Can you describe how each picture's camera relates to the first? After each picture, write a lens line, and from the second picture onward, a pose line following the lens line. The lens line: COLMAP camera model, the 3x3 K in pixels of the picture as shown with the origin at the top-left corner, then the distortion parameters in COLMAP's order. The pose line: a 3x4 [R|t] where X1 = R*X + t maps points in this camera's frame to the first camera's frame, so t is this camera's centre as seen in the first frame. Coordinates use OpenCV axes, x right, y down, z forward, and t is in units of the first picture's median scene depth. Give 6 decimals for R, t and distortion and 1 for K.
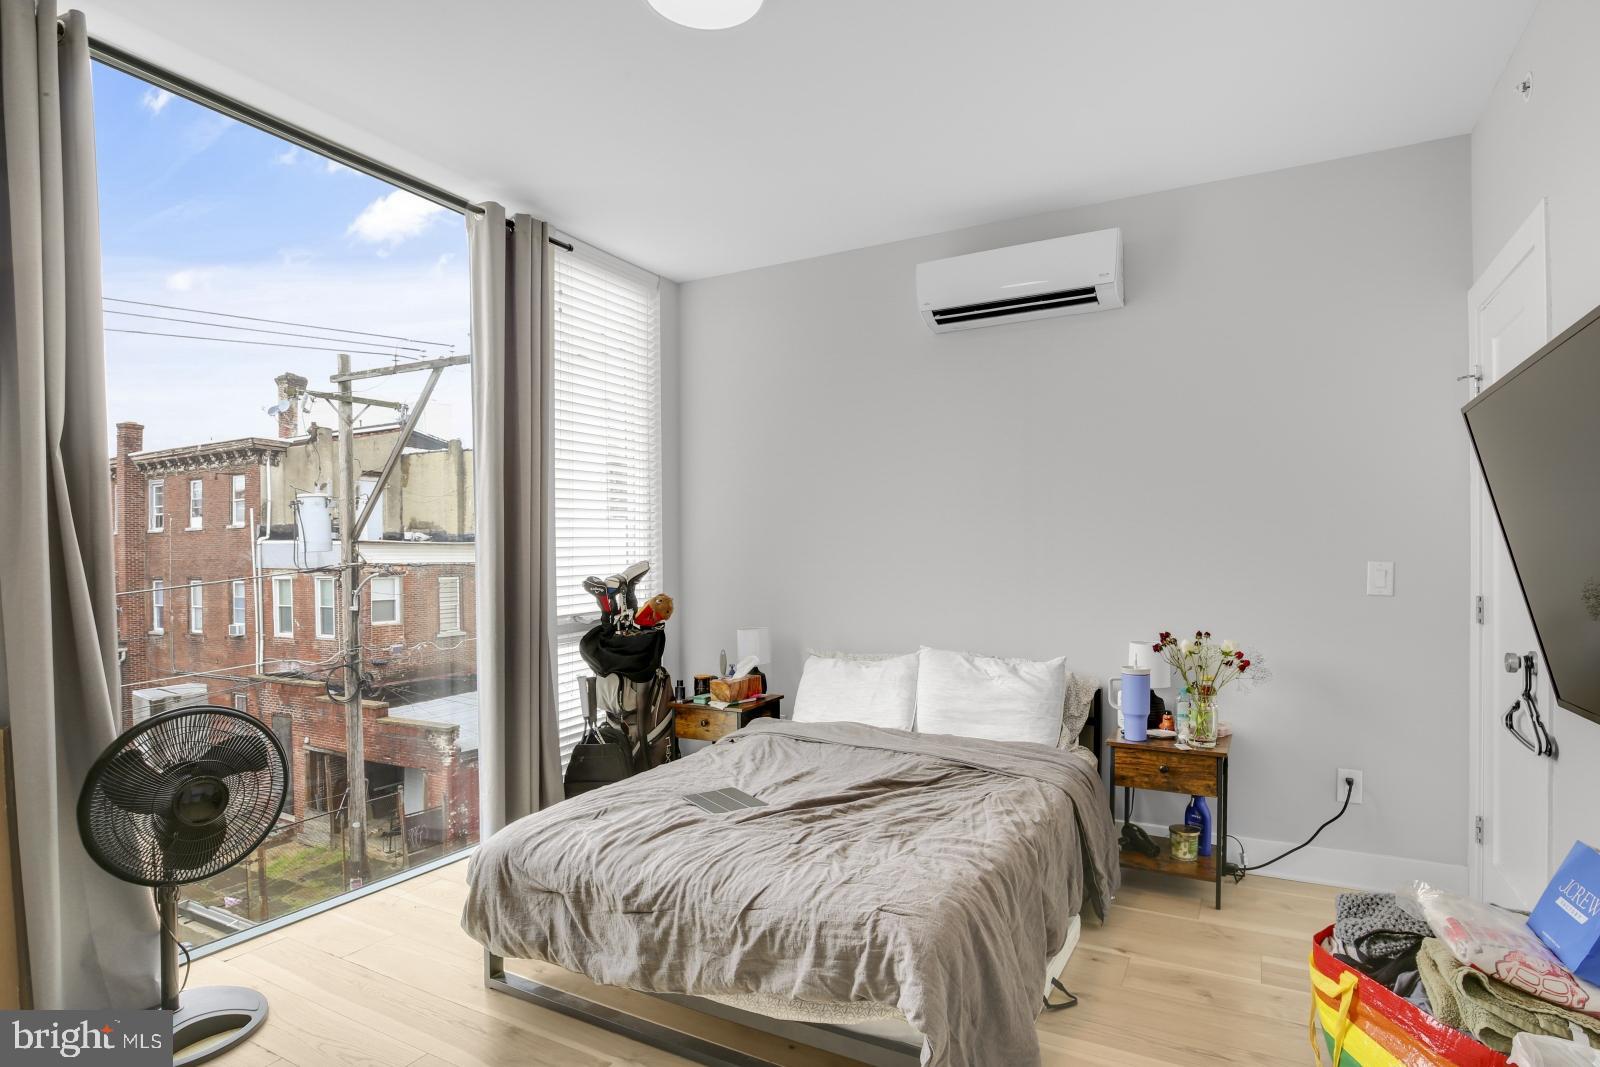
lens RADIAL K [[838.4, 0, 801.0], [0, 838.4, 557.5], [0, 0, 1]] dist [-0.011838, -0.000422]
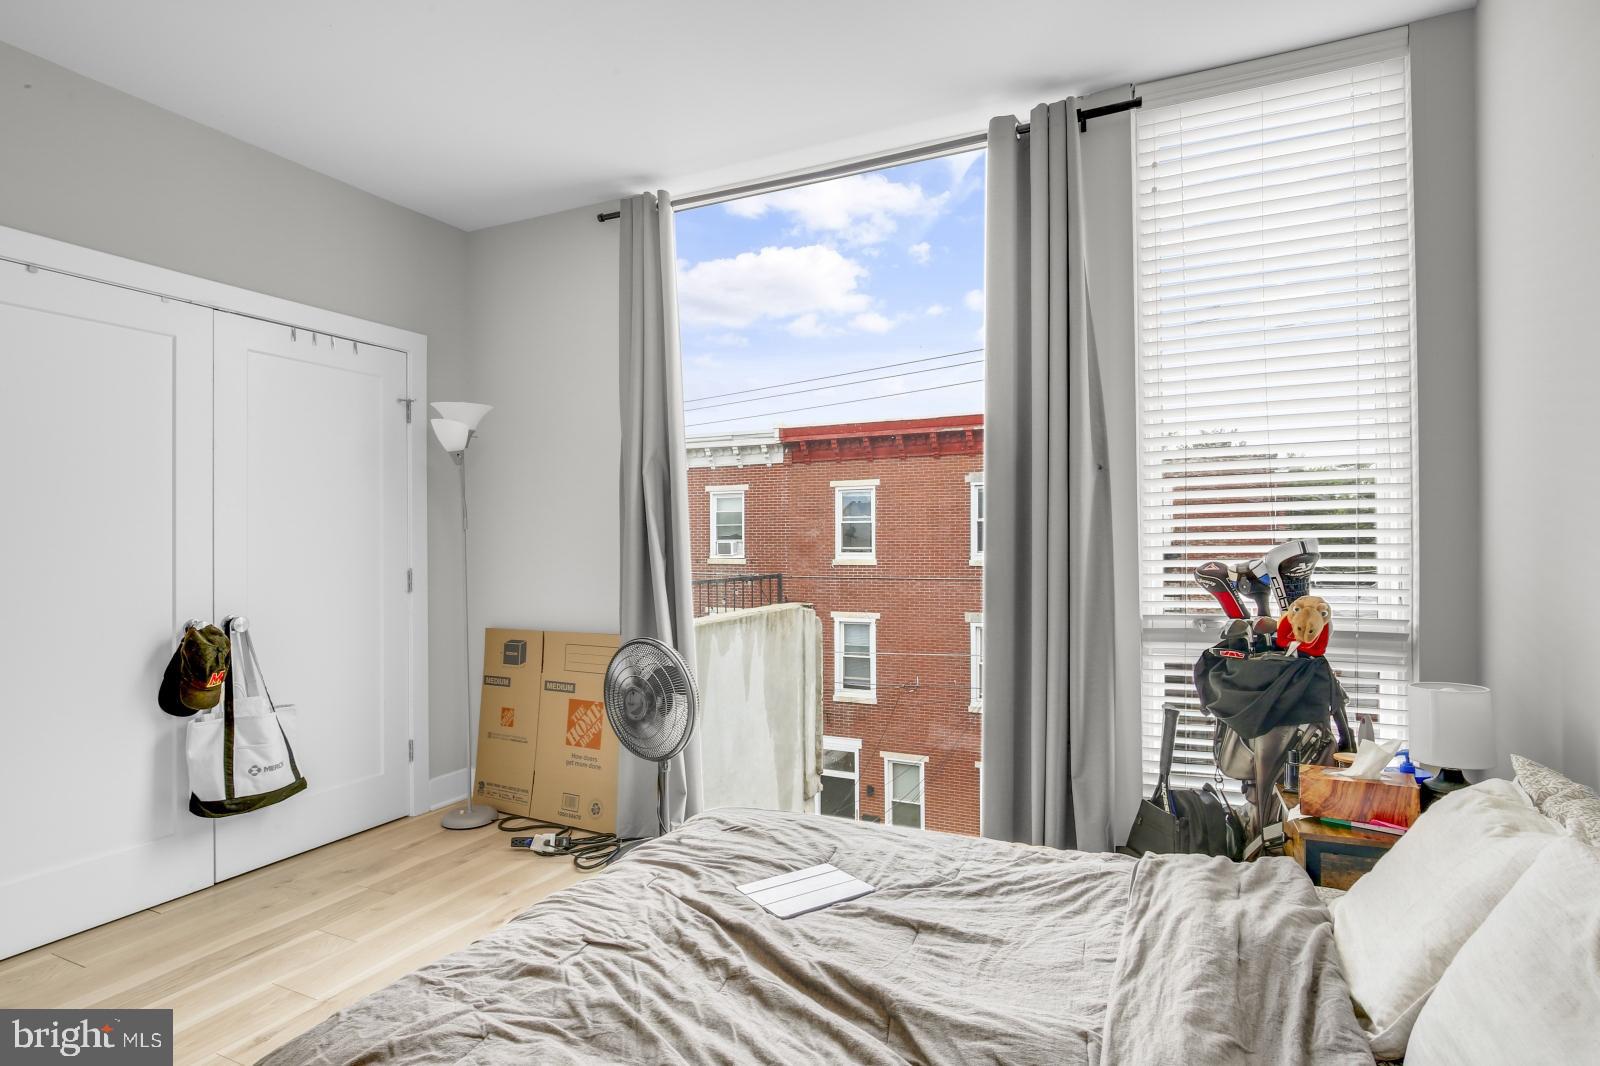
lens RADIAL K [[832.3, 0, 800.0], [0, 832.3, 533.0], [0, 0, 1]] dist [-0.001966, -0.000210]
pose [[0.055405, 0.005456, -0.998449, 0.469813], [0.007581, 0.999954, 0.005885, -0.008851], [0.998435, -0.007896, 0.055361, 0.747517]]
